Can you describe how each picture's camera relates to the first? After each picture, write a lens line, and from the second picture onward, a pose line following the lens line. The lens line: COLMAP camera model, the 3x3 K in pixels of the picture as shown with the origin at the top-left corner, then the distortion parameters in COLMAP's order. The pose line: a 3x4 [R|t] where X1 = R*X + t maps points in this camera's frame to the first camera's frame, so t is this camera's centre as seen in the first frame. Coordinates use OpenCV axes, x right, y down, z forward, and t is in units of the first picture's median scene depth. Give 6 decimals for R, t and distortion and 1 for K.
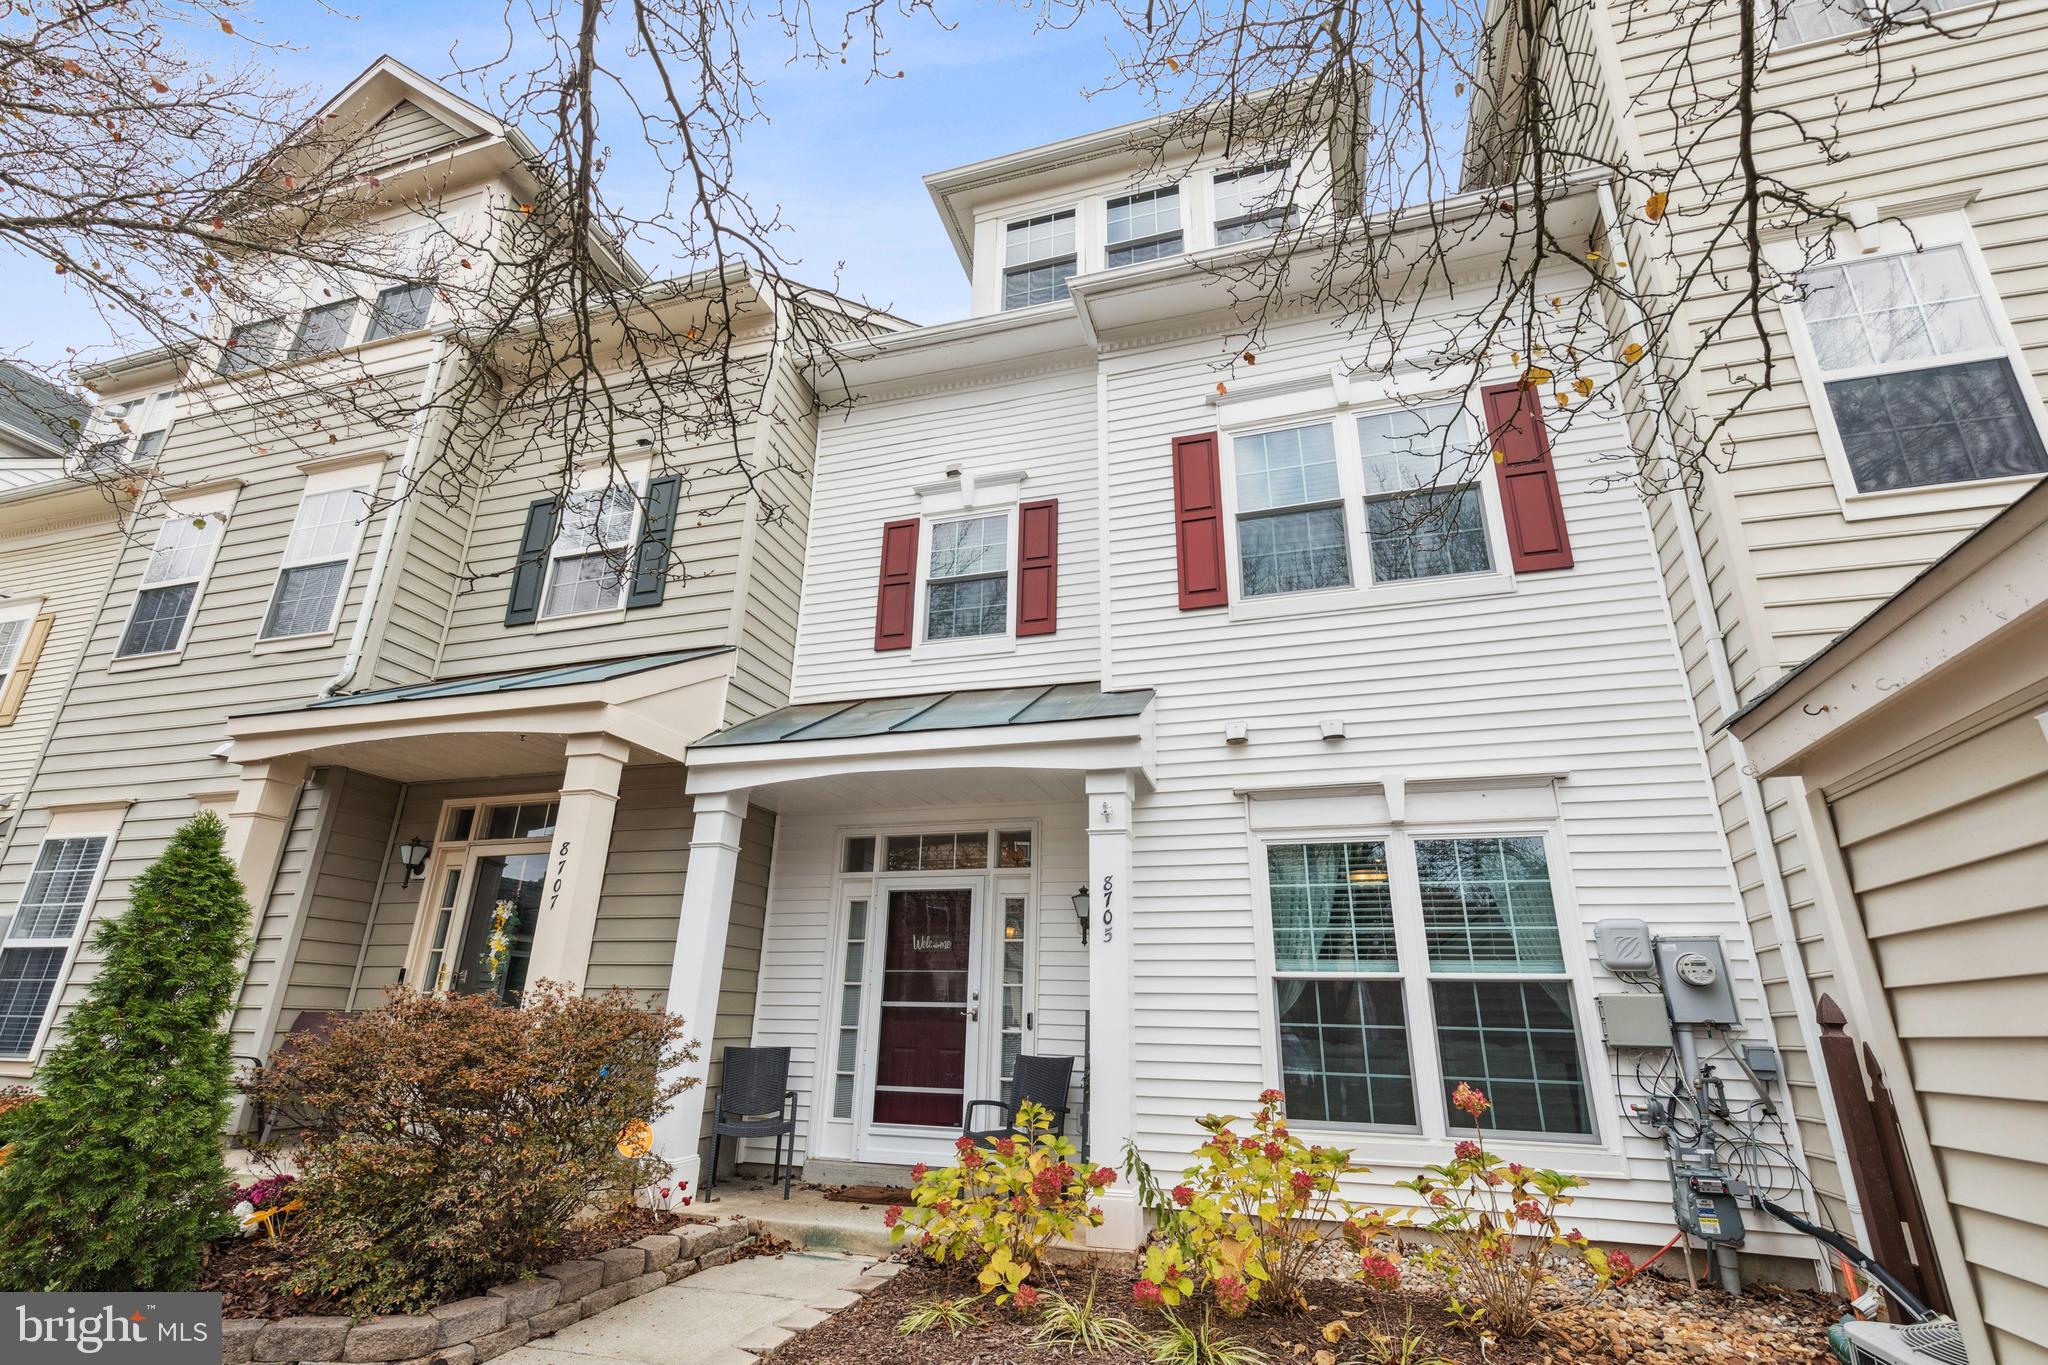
lens RADIAL K [[930.4, 0, 1026.6], [0, 930.4, 690.9], [0, 0, 1]] dist [0.006652, -0.000115]
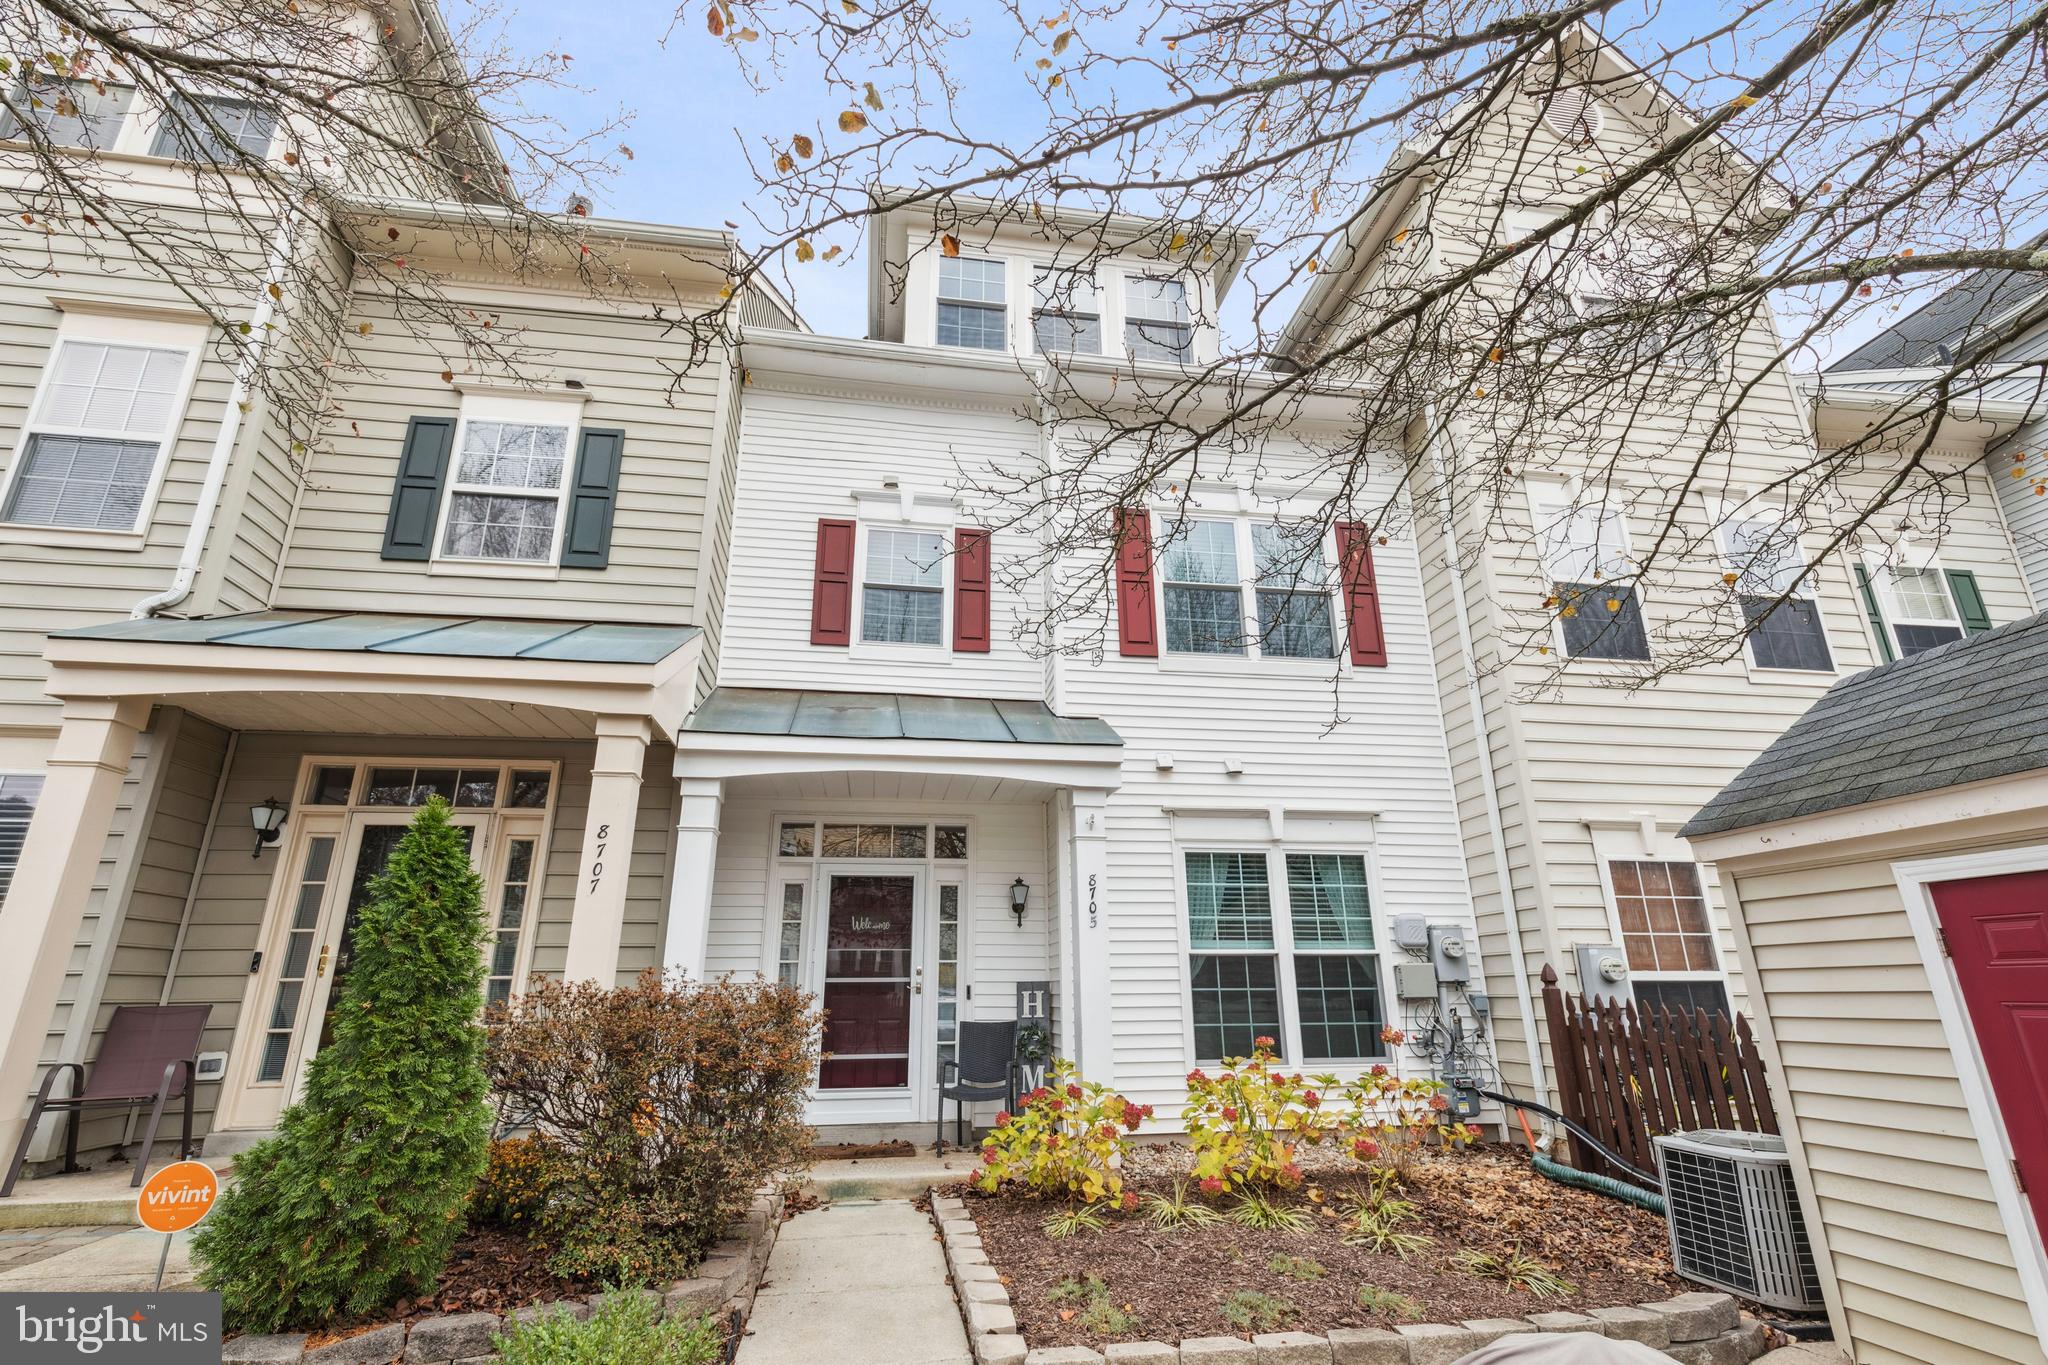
lens RADIAL K [[930.4, 0, 1026.6], [0, 930.4, 690.9], [0, 0, 1]] dist [0.006652, -0.000115]
pose [[0.899089, 0.108782, 0.424035, -0.465887], [-0.124230, 0.992214, 0.008863, -0.036365], [-0.419769, -0.060647, 0.905602, -0.055541]]
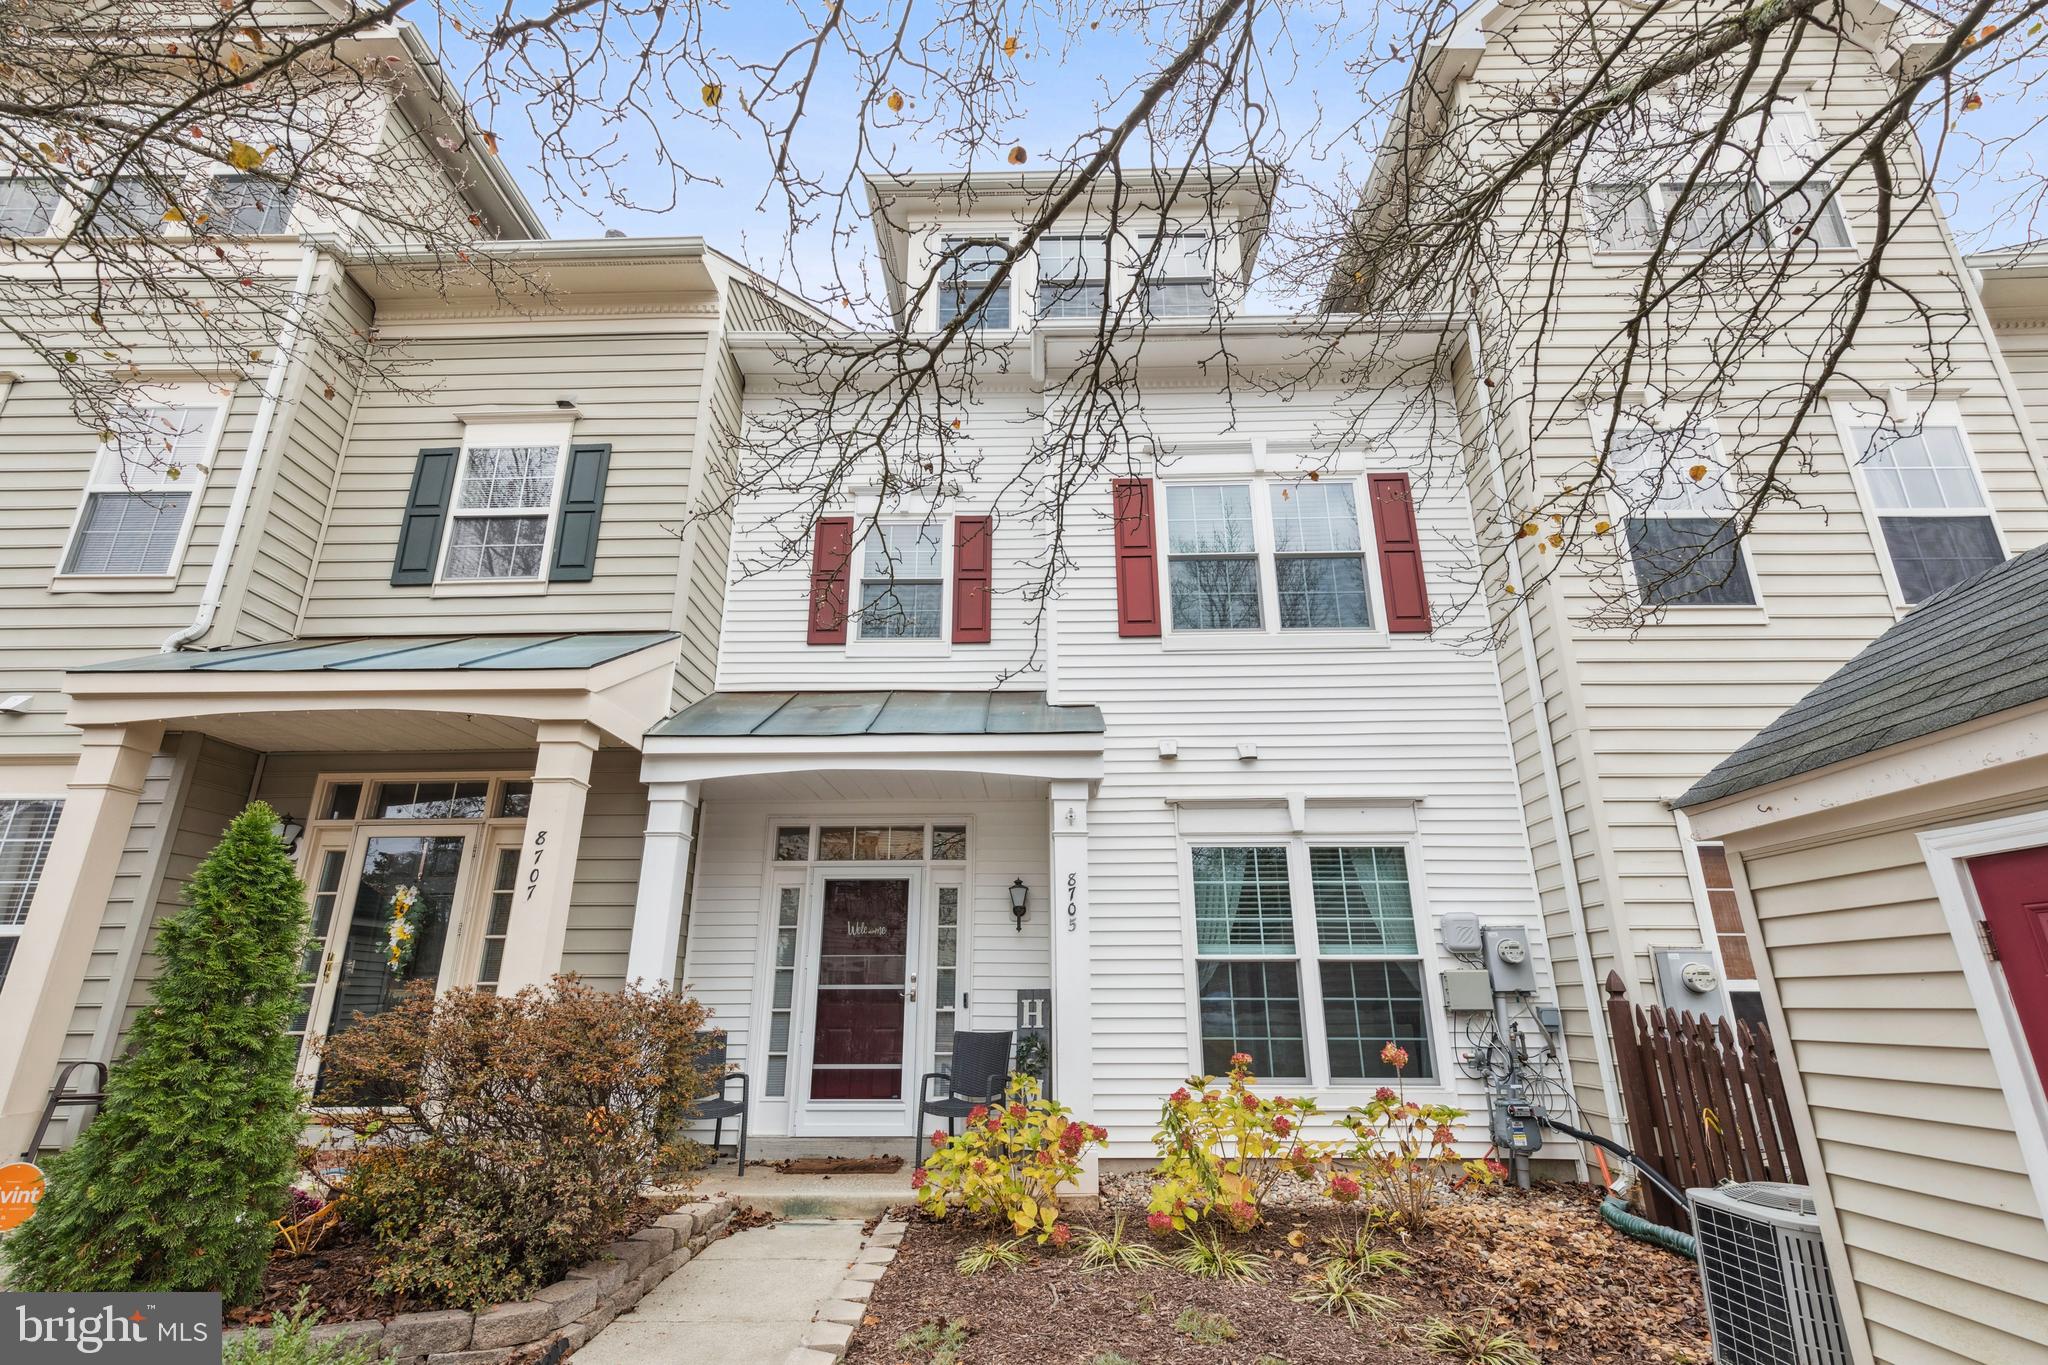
lens RADIAL K [[930.4, 0, 1026.6], [0, 930.4, 690.9], [0, 0, 1]] dist [0.006652, -0.000115]
pose [[0.962452, 0.064295, 0.263729, -0.241475], [-0.071940, 0.997220, 0.019424, -0.035453], [-0.261747, -0.037668, 0.964401, -0.062899]]
